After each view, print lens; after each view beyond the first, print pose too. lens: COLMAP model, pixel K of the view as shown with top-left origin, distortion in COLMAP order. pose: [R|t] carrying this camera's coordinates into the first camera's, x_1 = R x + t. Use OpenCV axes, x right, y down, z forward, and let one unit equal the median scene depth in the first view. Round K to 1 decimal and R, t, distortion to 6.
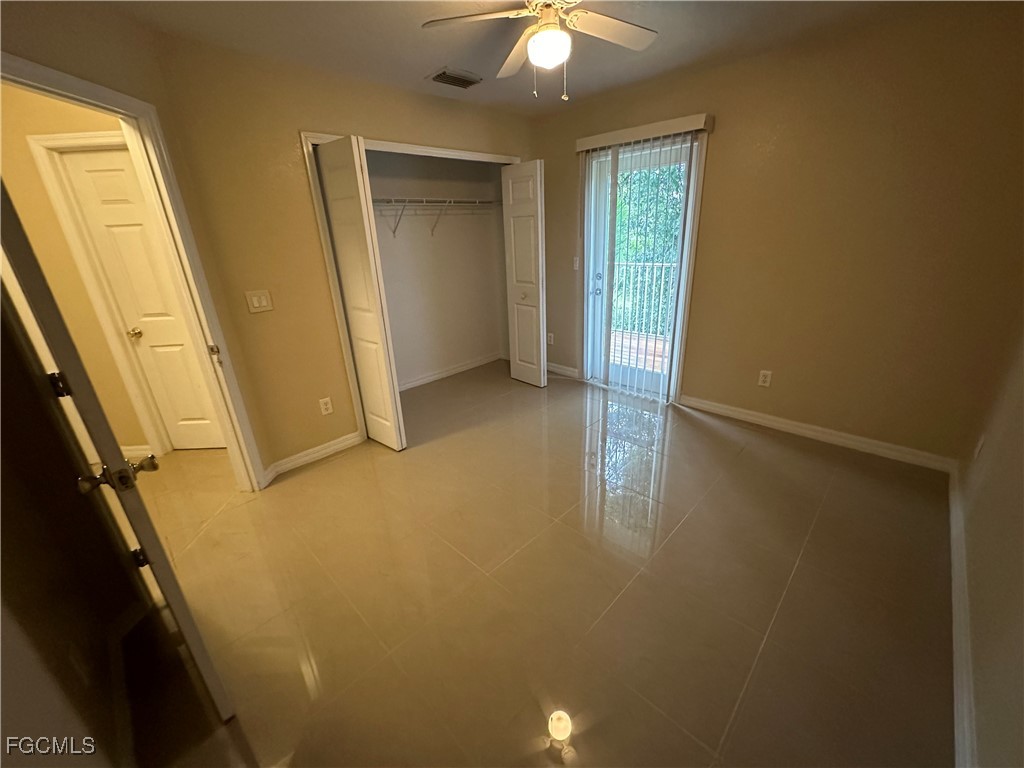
lens RADIAL K [[420.4, 0, 510.9], [0, 420.4, 396.6], [0, 0, 1]] dist [0.001037, 0.000025]
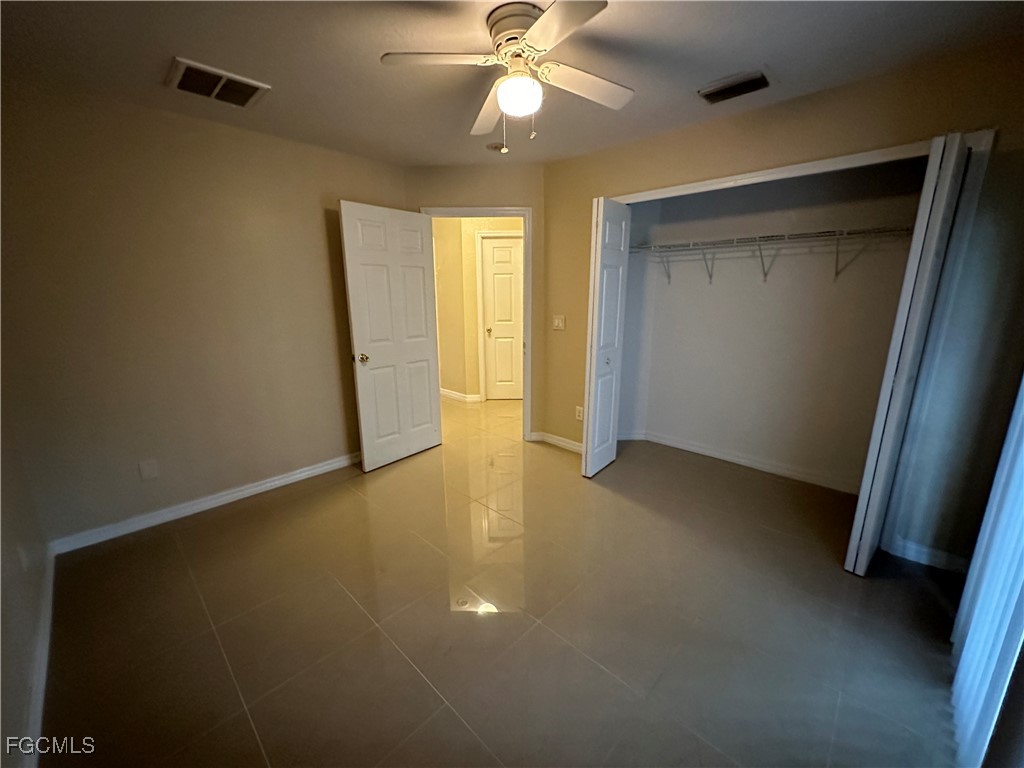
lens RADIAL K [[407.9, 0, 512.0], [0, 407.9, 384.0], [0, 0, 1]] dist [-0.001024, -0.000059]
pose [[-0.003624, 0.284533, -0.958659, 0.610766], [-0.354198, 0.896150, 0.267319, -0.272593], [0.935163, 0.340524, 0.097533, 0.608589]]
